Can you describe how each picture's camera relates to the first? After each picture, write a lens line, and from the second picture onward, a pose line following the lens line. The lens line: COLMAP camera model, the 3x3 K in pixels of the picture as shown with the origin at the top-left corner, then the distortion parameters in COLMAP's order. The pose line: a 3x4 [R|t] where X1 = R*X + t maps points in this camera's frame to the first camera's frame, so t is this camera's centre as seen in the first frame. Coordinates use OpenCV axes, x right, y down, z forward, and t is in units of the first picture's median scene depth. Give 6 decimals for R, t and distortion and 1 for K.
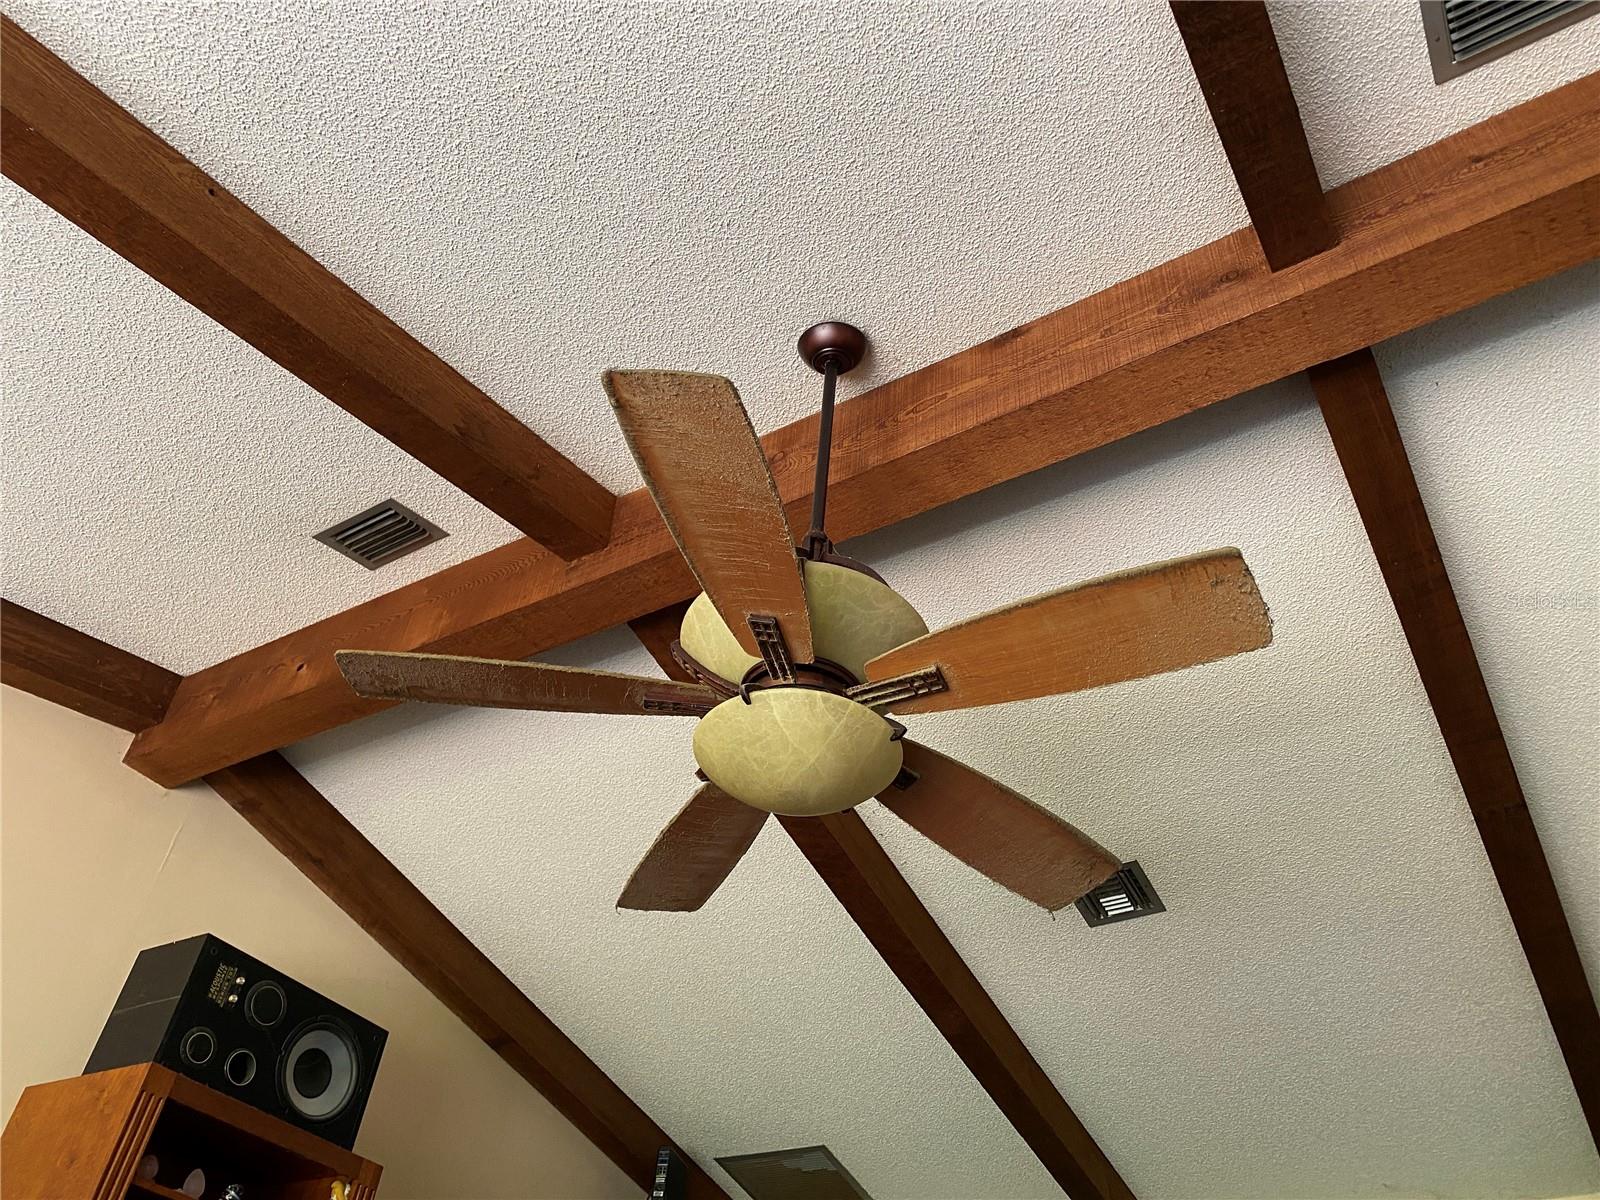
lens RADIAL K [[1229.8, 0, 800.0], [0, 1229.8, 600.0], [0, 0, 1]] dist [0.049895, -0.044352]
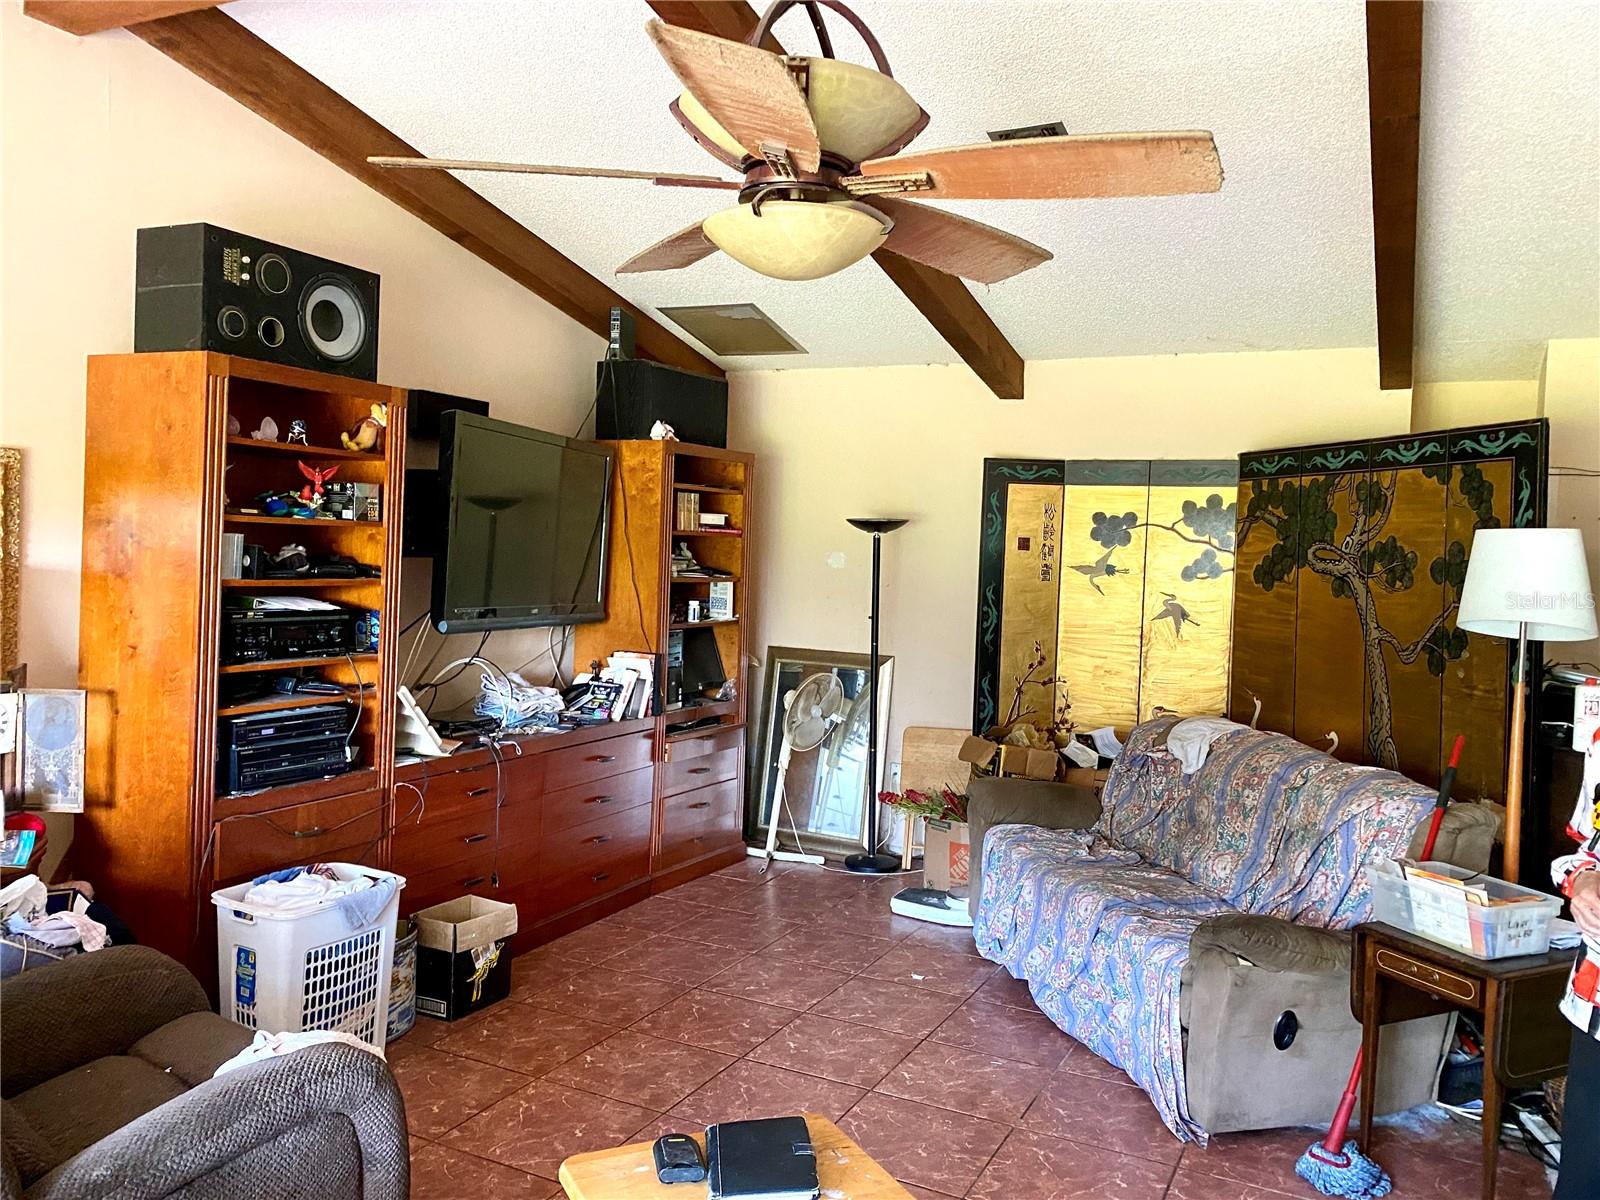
lens RADIAL K [[1229.8, 0, 800.0], [0, 1229.8, 600.0], [0, 0, 1]] dist [0.049895, -0.044352]
pose [[0.995691, -0.036365, 0.085303, -0.068778], [-0.034821, 0.705958, 0.707397, -0.282951], [-0.085945, -0.707319, 0.701650, -0.026637]]
